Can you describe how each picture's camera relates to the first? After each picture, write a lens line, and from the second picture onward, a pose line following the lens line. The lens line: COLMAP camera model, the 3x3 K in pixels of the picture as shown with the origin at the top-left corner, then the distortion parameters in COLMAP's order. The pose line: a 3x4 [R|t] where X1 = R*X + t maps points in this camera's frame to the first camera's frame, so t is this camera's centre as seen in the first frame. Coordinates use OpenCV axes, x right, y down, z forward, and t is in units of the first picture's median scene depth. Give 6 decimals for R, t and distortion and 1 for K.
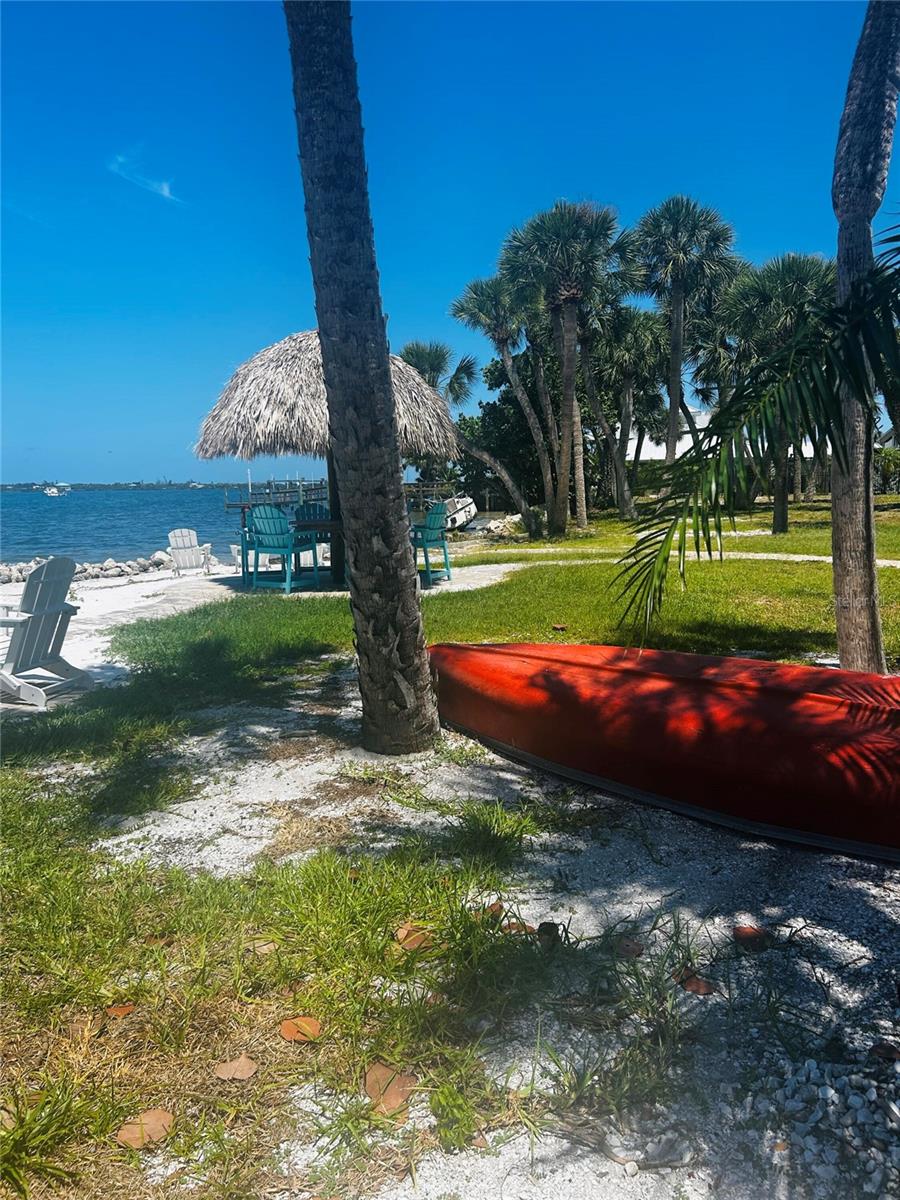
lens RADIAL K [[904.0, 0, 451.0], [0, 904.0, 598.2], [0, 0, 1]] dist [0.033469, -0.018247]
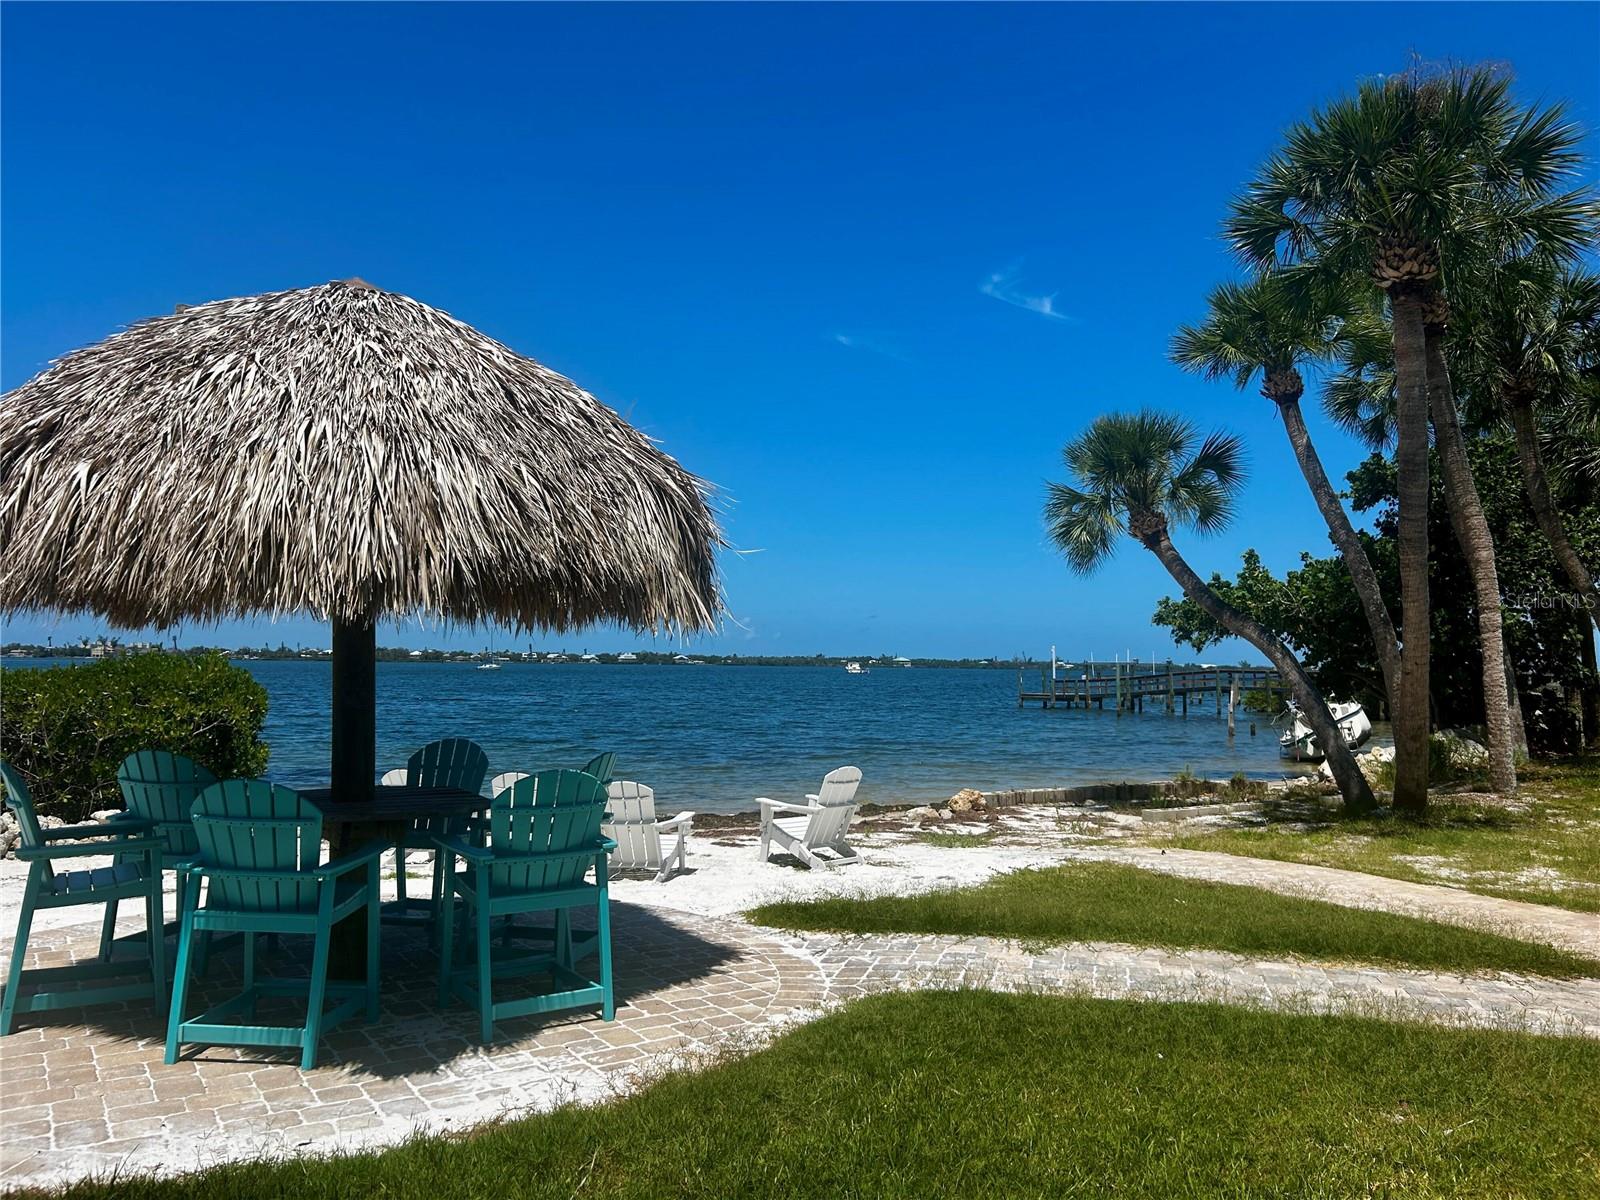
lens RADIAL K [[1205.3, 0, 803.0], [0, 1205.3, 600.4], [0, 0, 1]] dist [0.033469, -0.018247]
pose [[0.884169, -0.003590, -0.467153, 0.066509], [-0.078838, 0.984482, -0.156781, -0.027119], [0.460466, 0.175450, 0.870166, 0.166123]]
